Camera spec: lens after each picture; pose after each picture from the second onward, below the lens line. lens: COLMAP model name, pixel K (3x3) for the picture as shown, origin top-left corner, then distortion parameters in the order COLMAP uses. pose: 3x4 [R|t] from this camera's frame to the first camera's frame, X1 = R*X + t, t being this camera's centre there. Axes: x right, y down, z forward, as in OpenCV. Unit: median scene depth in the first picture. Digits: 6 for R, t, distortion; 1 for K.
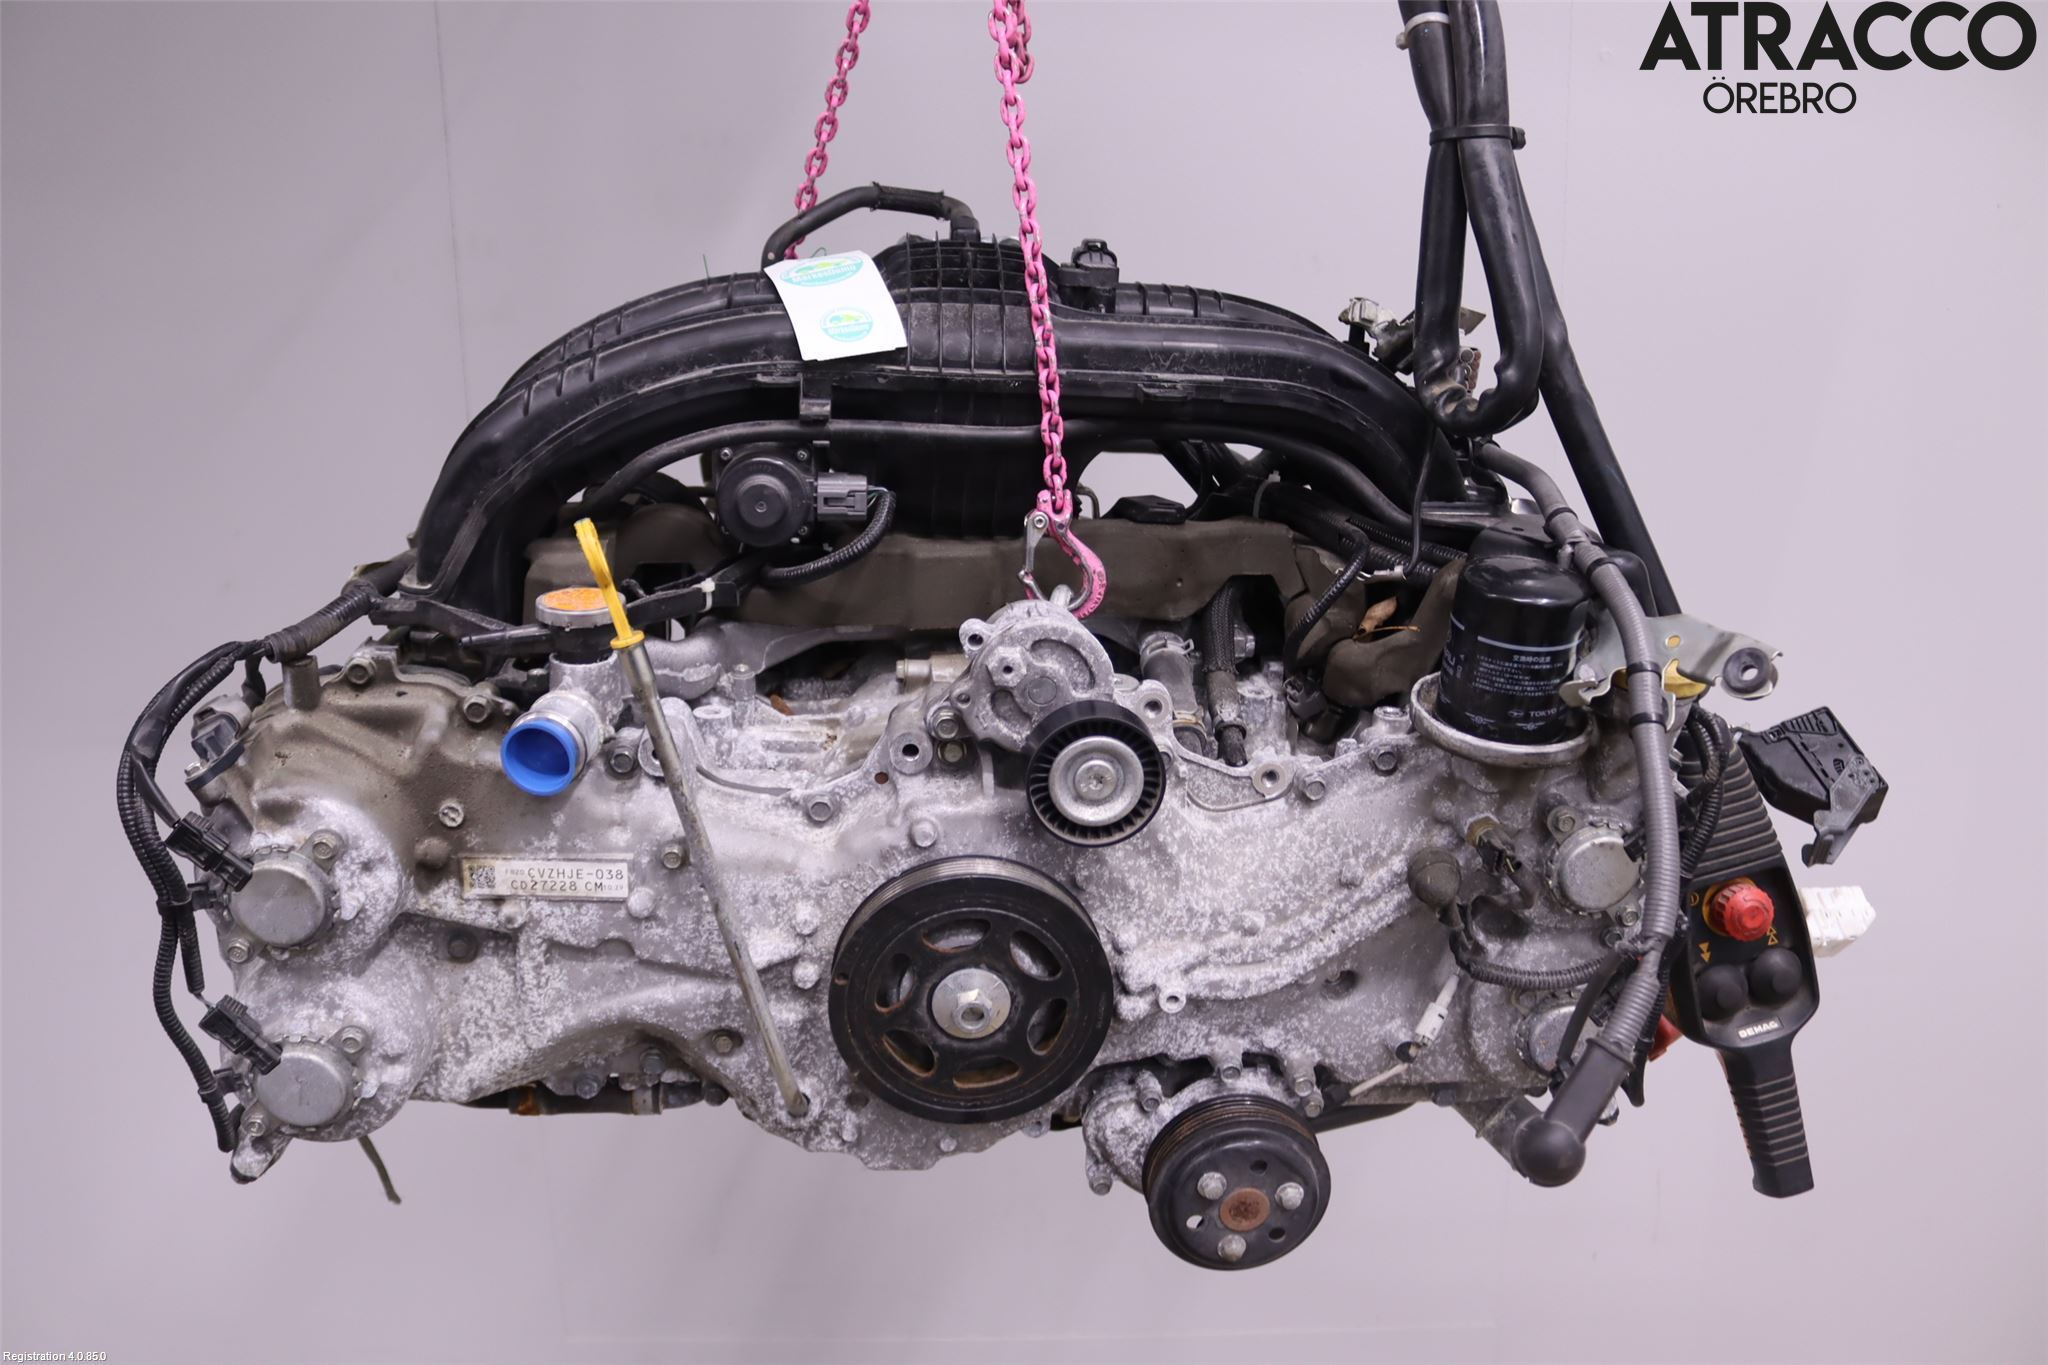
lens RADIAL K [[1737.5, 0, 1021.6], [0, 1737.5, 683.0], [0, 0, 1]] dist [-0.011369, -0.001829]
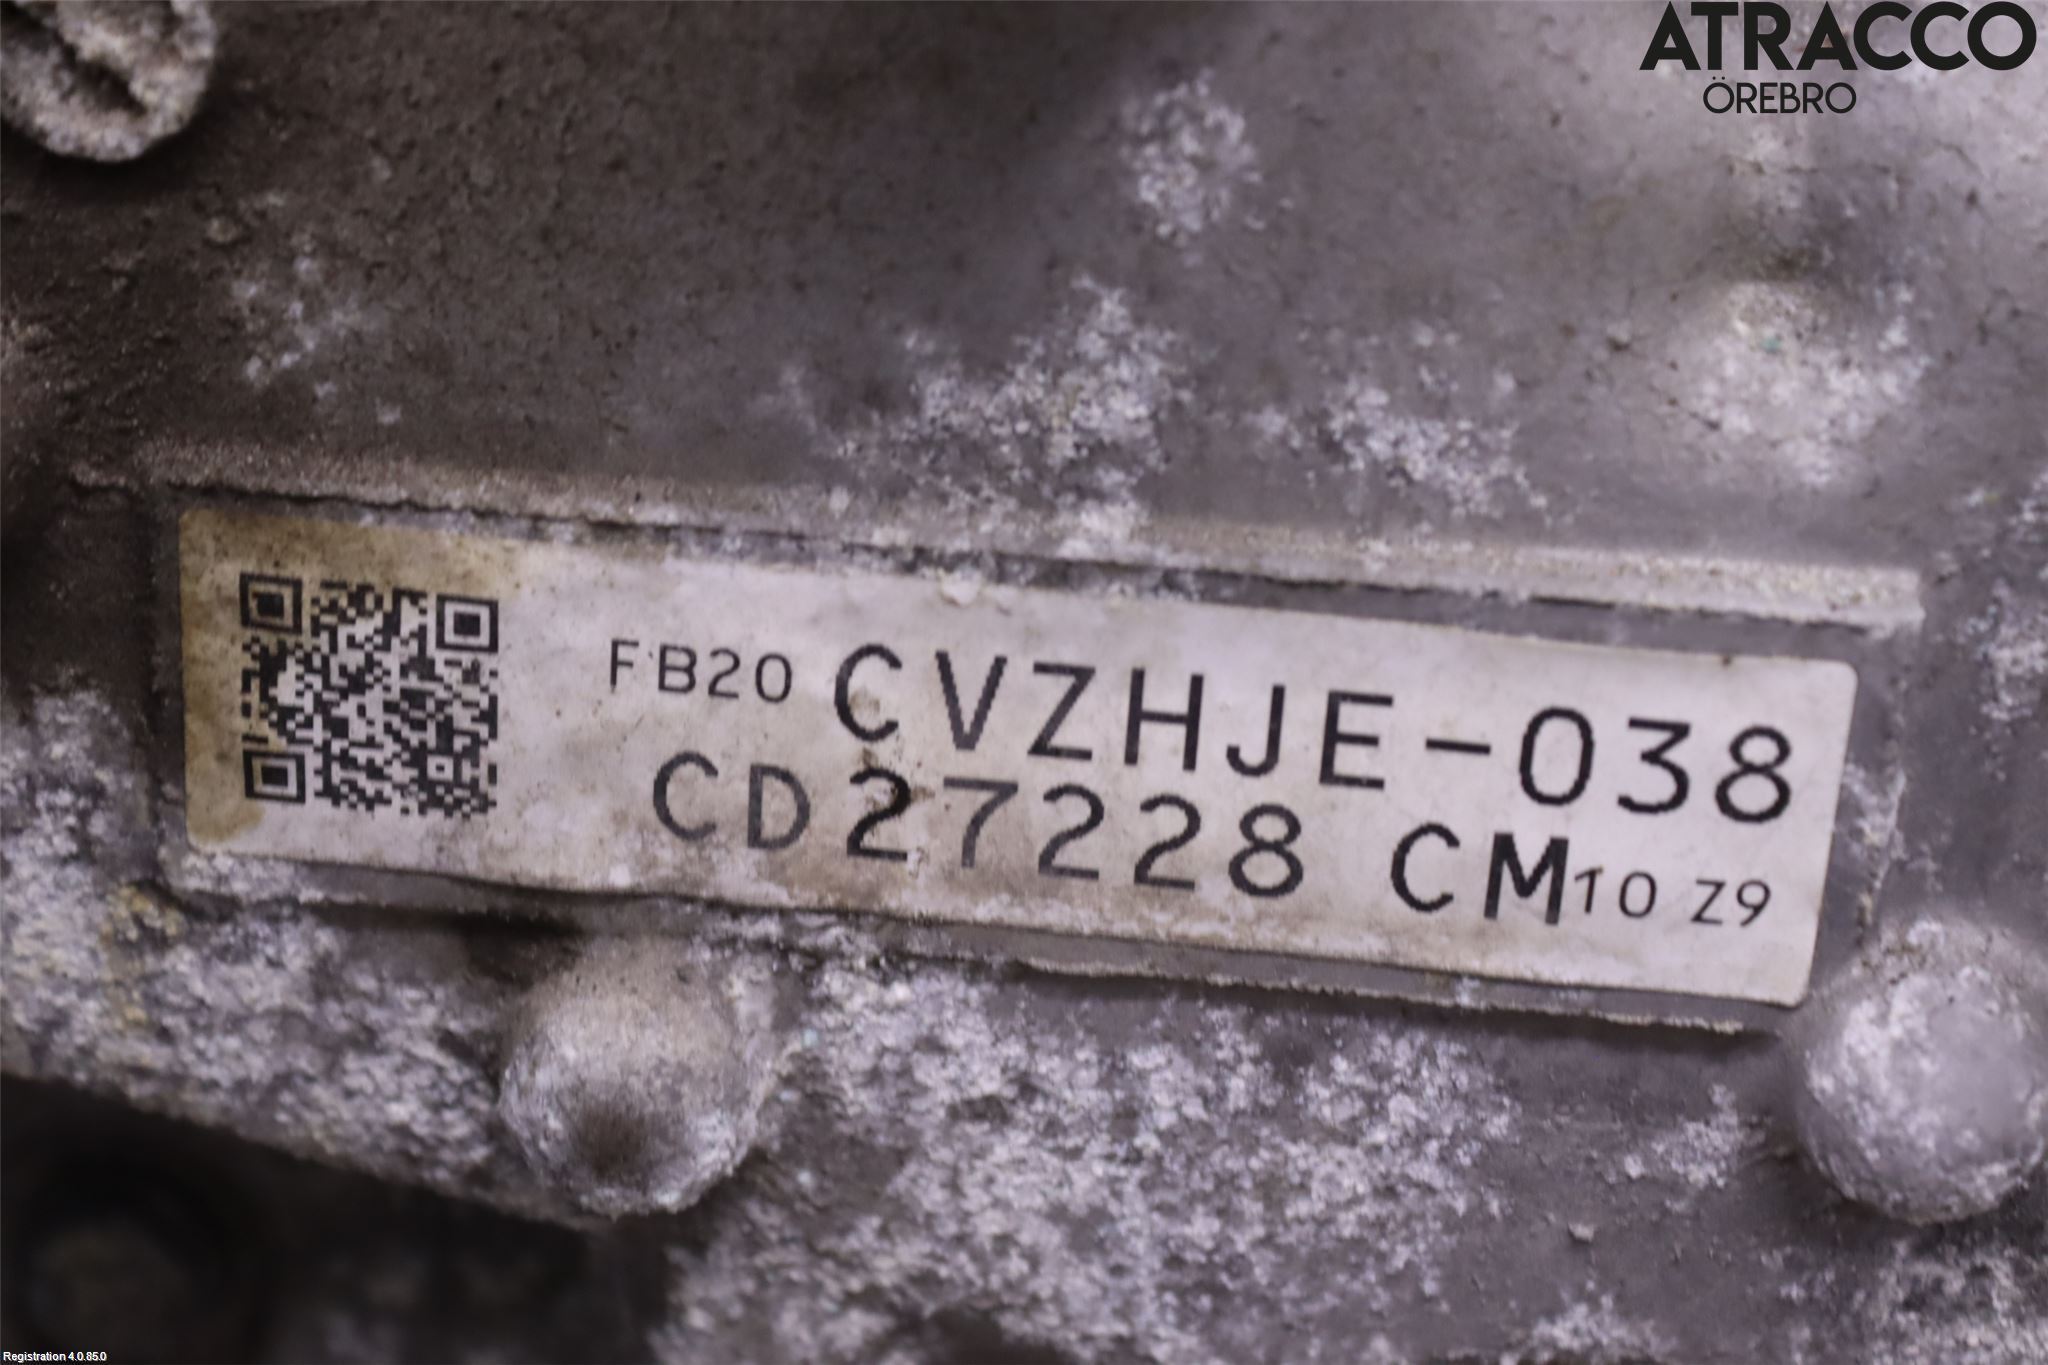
lens RADIAL K [[5222.4, 0, 1024.7], [0, 5222.4, 681.9], [0, 0, 1]] dist [0.104197, 0.000000]
pose [[0.990822, 0.075321, -0.112244, -0.239854], [-0.059622, 0.988749, 0.137187, 0.067689], [0.121315, -0.129235, 0.984165, 0.709703]]
